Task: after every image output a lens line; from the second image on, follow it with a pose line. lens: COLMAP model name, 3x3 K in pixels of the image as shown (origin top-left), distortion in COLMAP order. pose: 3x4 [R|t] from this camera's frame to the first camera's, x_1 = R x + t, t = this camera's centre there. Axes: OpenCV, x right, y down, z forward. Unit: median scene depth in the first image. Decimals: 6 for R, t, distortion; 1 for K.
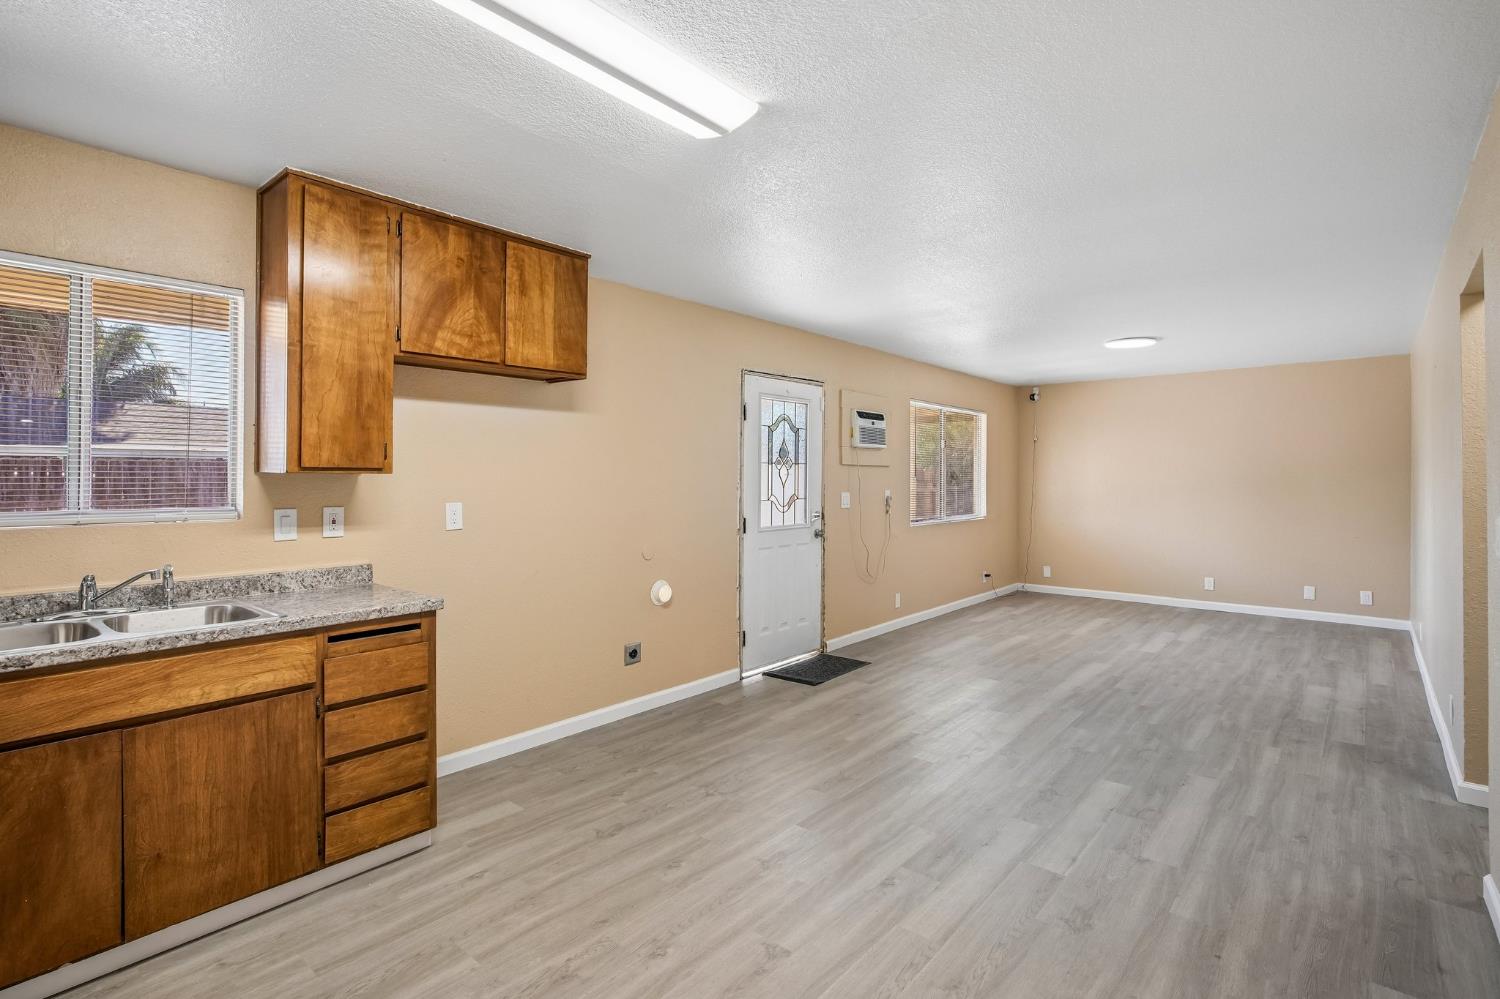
lens RADIAL K [[721.4, 0, 746.4], [0, 721.4, 467.5], [0, 0, 1]] dist [-0.005401, 0.003648]
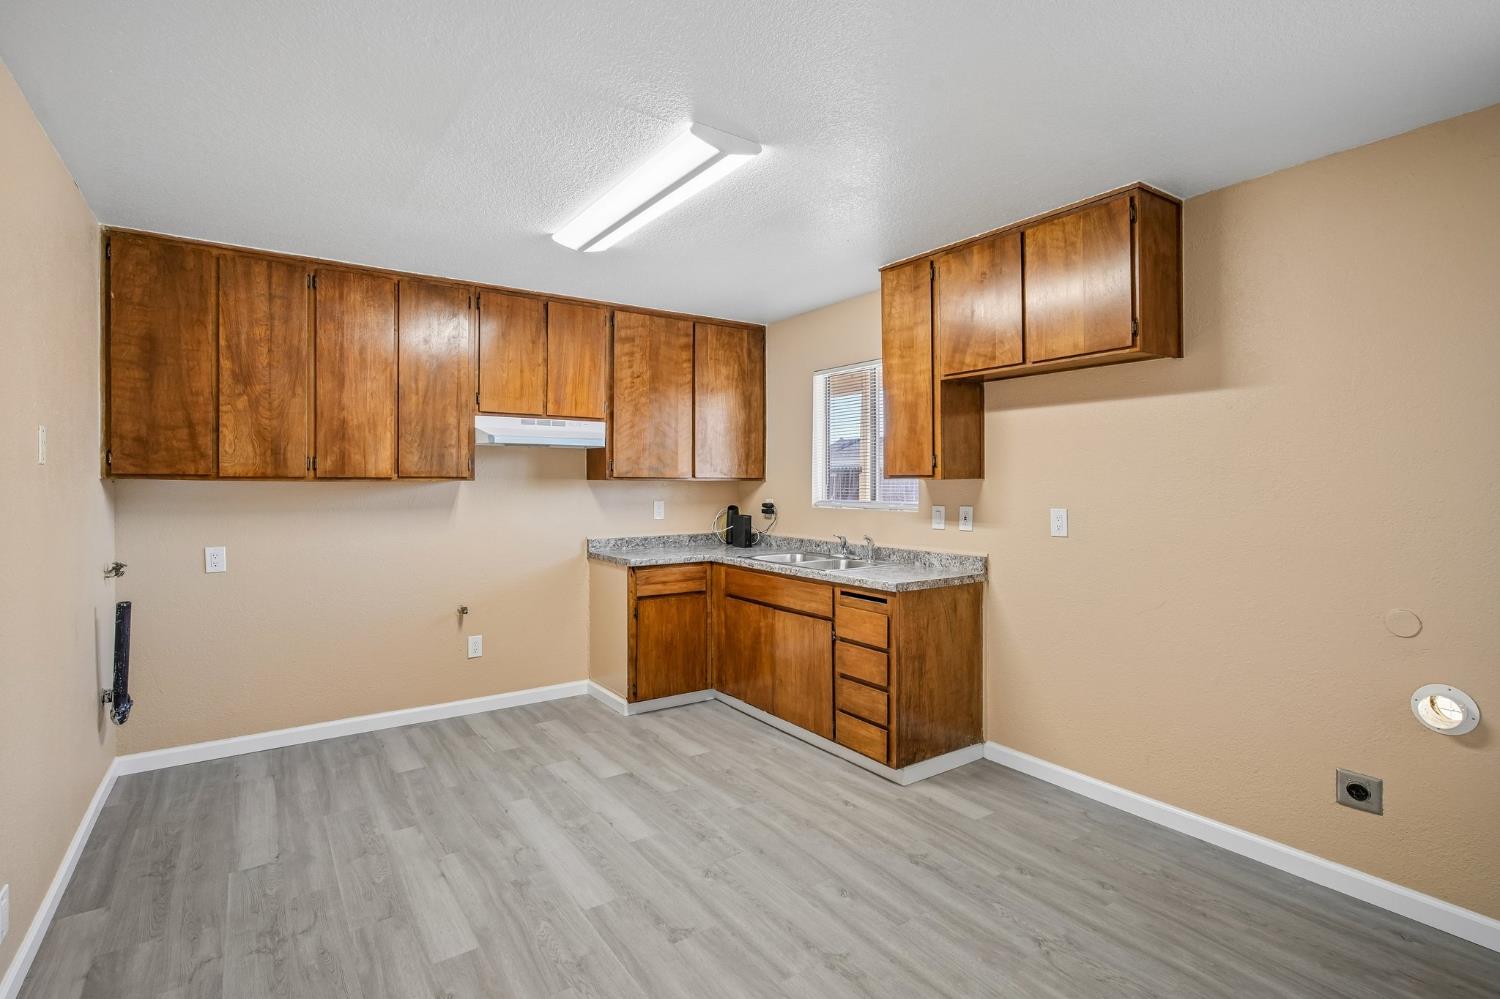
lens RADIAL K [[721.4, 0, 756.2], [0, 721.4, 486.1], [0, 0, 1]] dist [-0.005401, 0.003648]
pose [[-0.242966, 0.008168, -0.970000, 0.710745], [0.015055, 0.999876, 0.004649, 0.008869], [0.969918, -0.013474, -0.243059, 0.948230]]
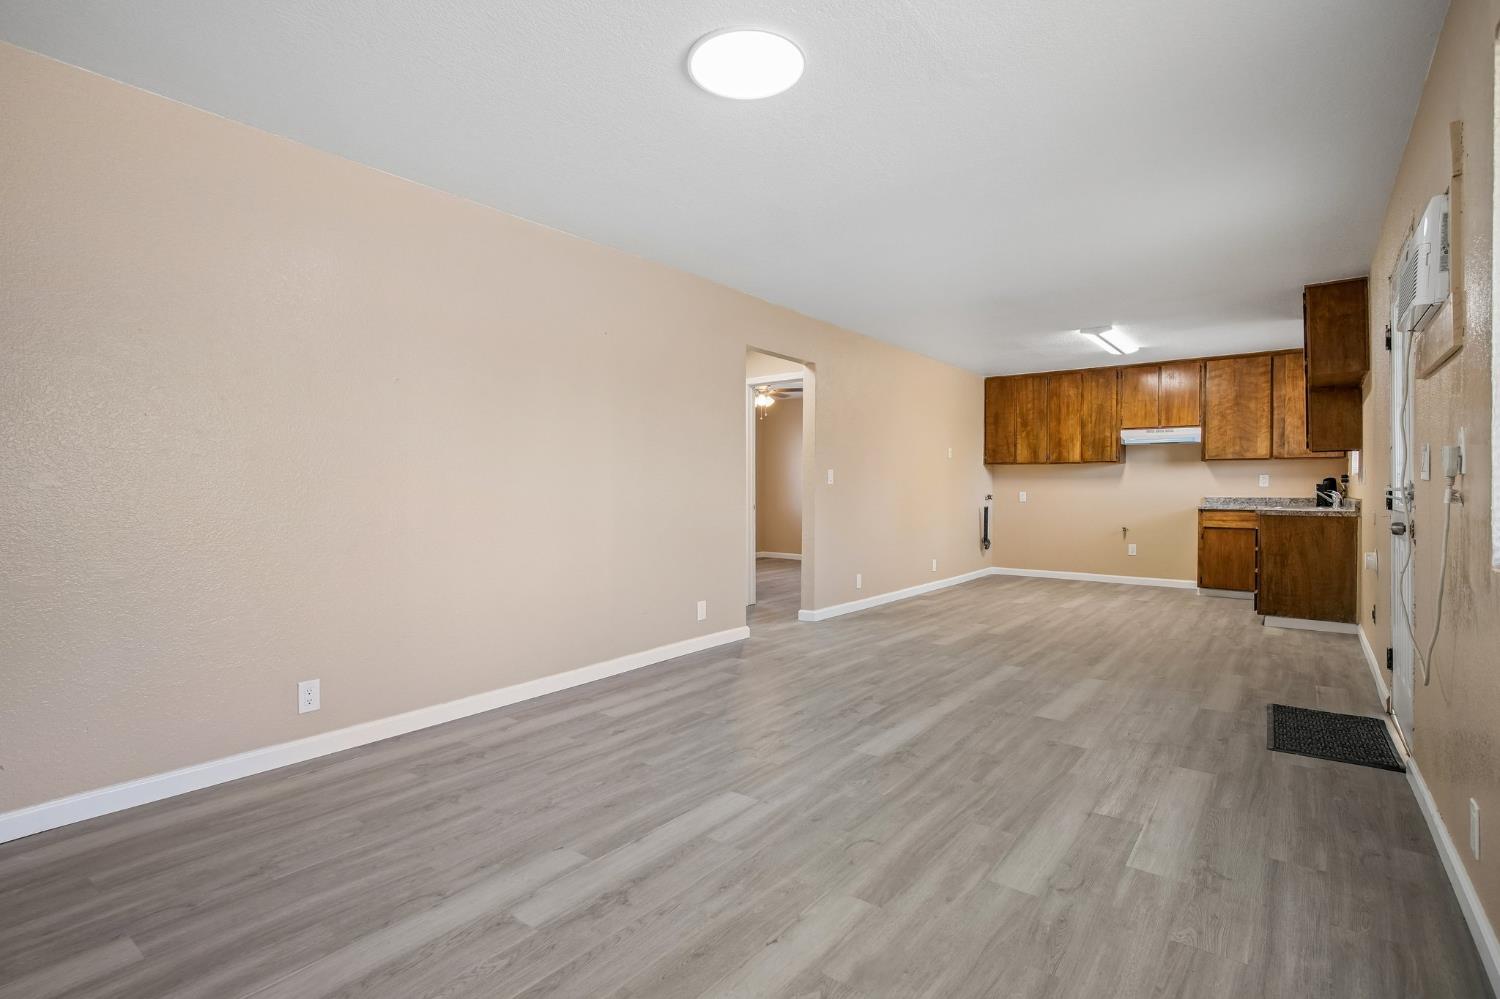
lens RADIAL K [[721.4, 0, 738.0], [0, 721.4, 499.1], [0, 0, 1]] dist [-0.005401, 0.003648]
pose [[-0.998966, 0.001488, -0.045437, 1.097087], [0.001441, 0.999998, 0.001057, 0.128267], [0.045439, 0.000990, -0.998967, 2.753934]]
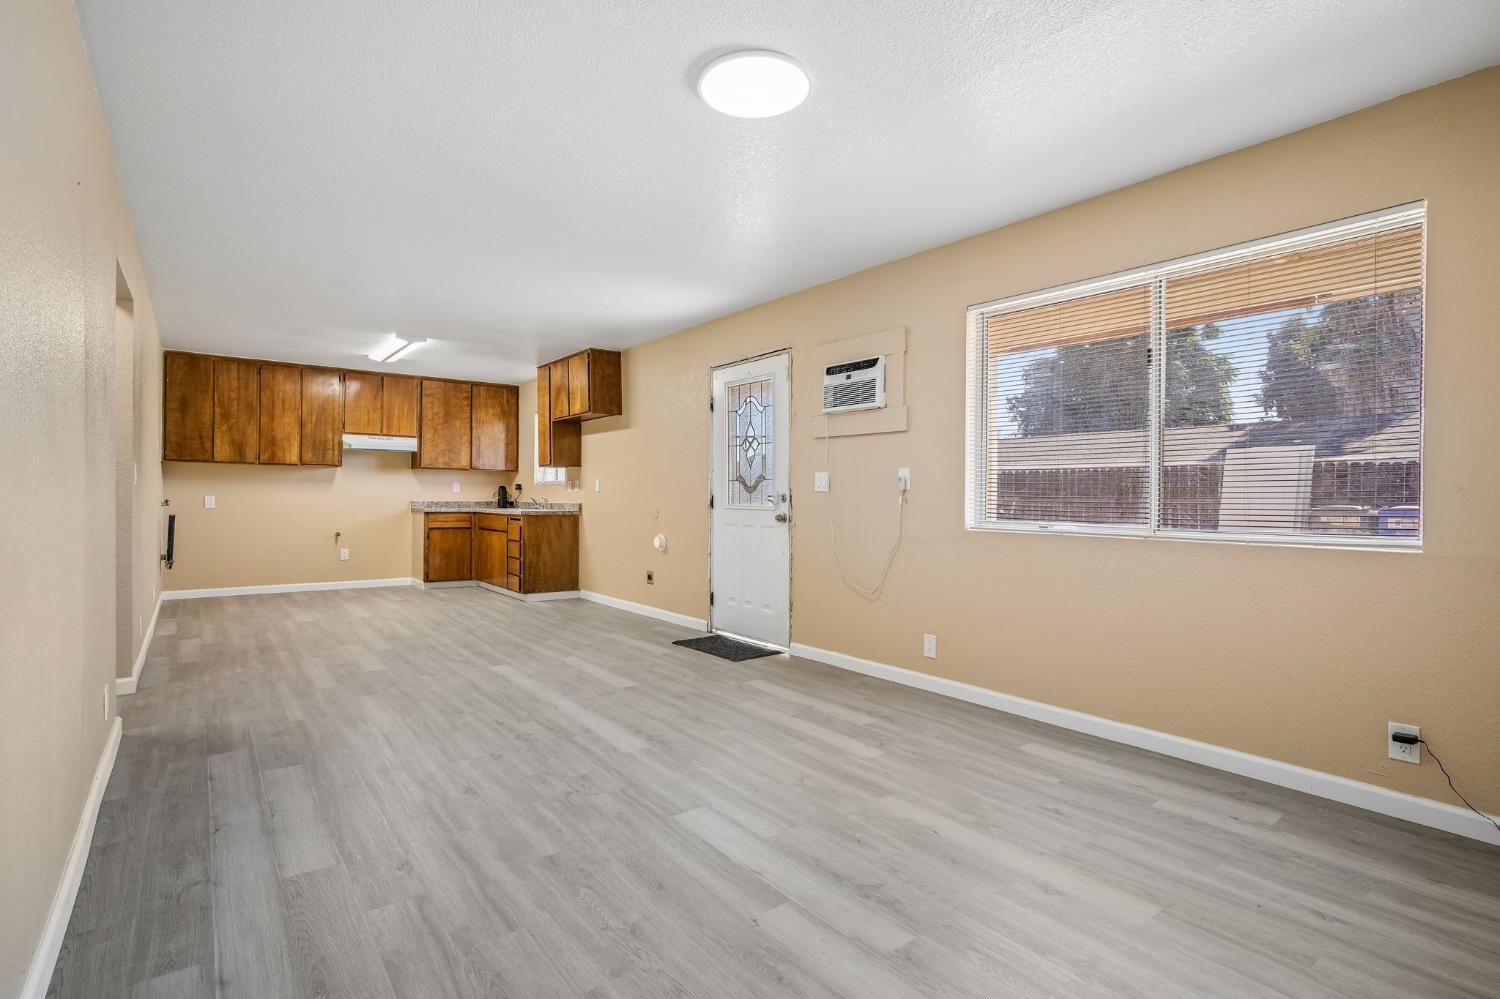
lens RADIAL K [[721.4, 0, 752.8], [0, 721.4, 497.9], [0, 0, 1]] dist [-0.005401, 0.003648]
pose [[-0.198224, 0.001067, -0.980156, 1.850893], [0.007074, 0.999975, -0.000342, 0.123375], [0.980131, -0.007001, -0.198226, 2.132964]]
